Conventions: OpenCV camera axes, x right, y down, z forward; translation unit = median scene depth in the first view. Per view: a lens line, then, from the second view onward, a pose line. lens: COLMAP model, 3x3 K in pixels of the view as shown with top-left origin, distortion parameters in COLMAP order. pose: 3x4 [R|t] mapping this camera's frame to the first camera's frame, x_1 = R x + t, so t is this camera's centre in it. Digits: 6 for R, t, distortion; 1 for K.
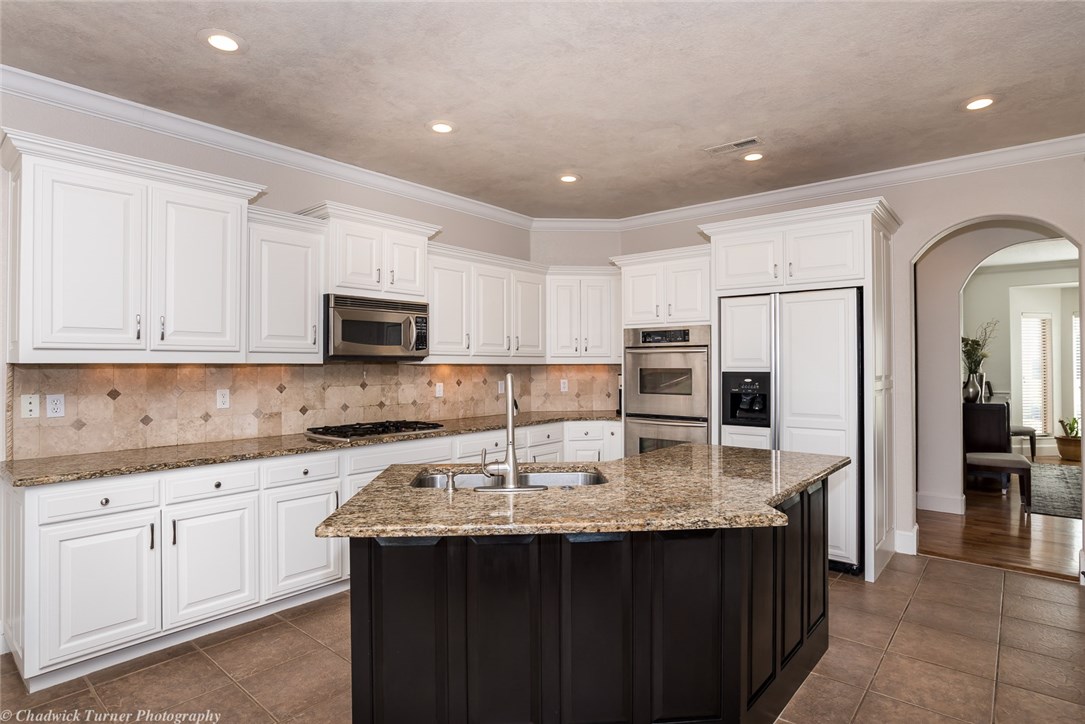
lens RADIAL K [[568.6, 0, 544.0], [0, 568.6, 359.8], [0, 0, 1]] dist [-0.042408, 0.014515]
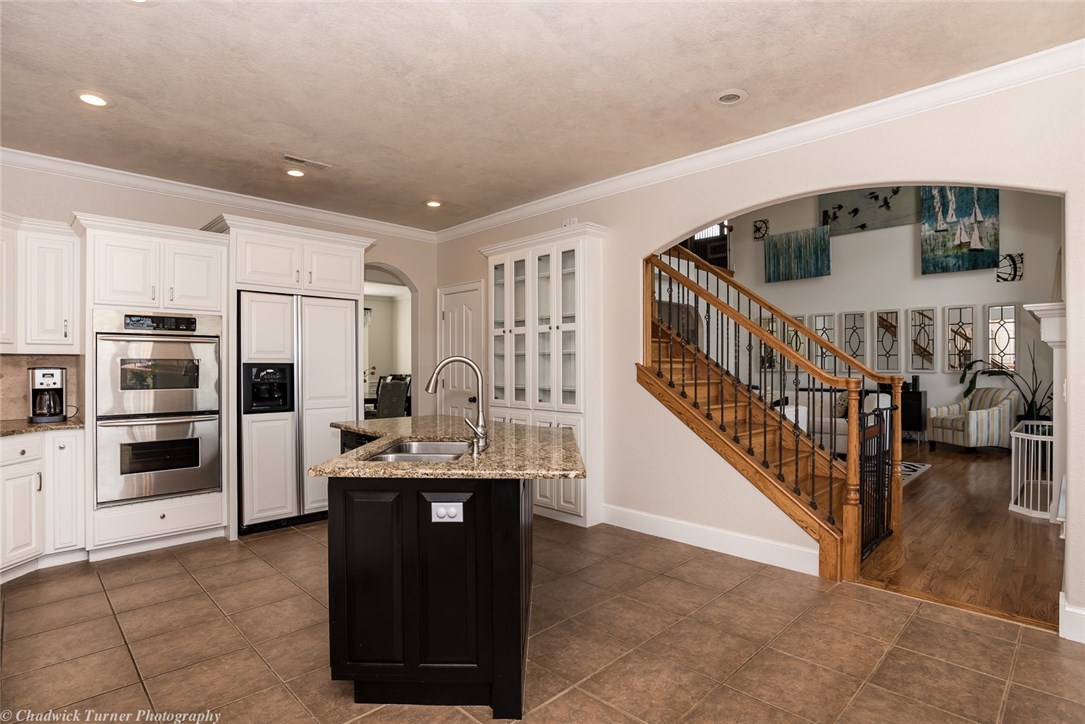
lens RADIAL K [[568.6, 0, 539.2], [0, 568.6, 369.3], [0, 0, 1]] dist [-0.042408, 0.014515]
pose [[0.101305, 0.001281, 0.994855, -0.690028], [-0.008475, 0.999964, -0.000425, 0.030200], [-0.994819, -0.008389, 0.101312, 0.385862]]
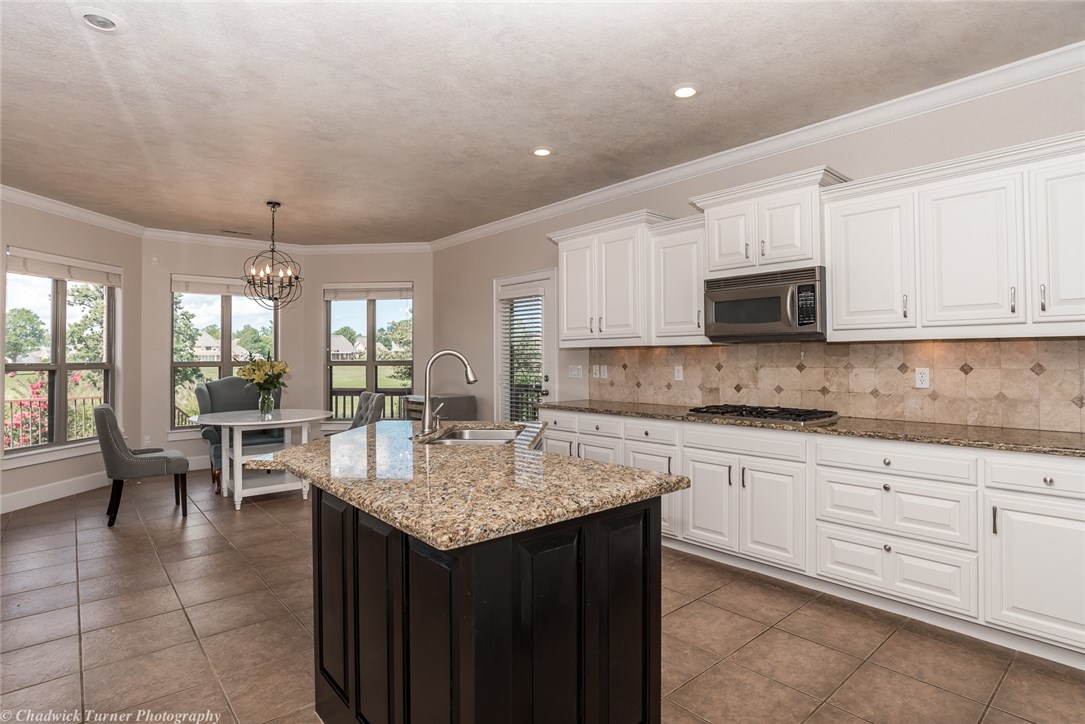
lens RADIAL K [[568.6, 0, 551.0], [0, 568.6, 352.5], [0, 0, 1]] dist [-0.042408, 0.014515]
pose [[-0.140920, 0.007699, -0.989991, 0.666678], [0.029962, 0.999545, 0.003509, 0.007337], [0.989568, -0.029167, -0.141086, 0.780034]]
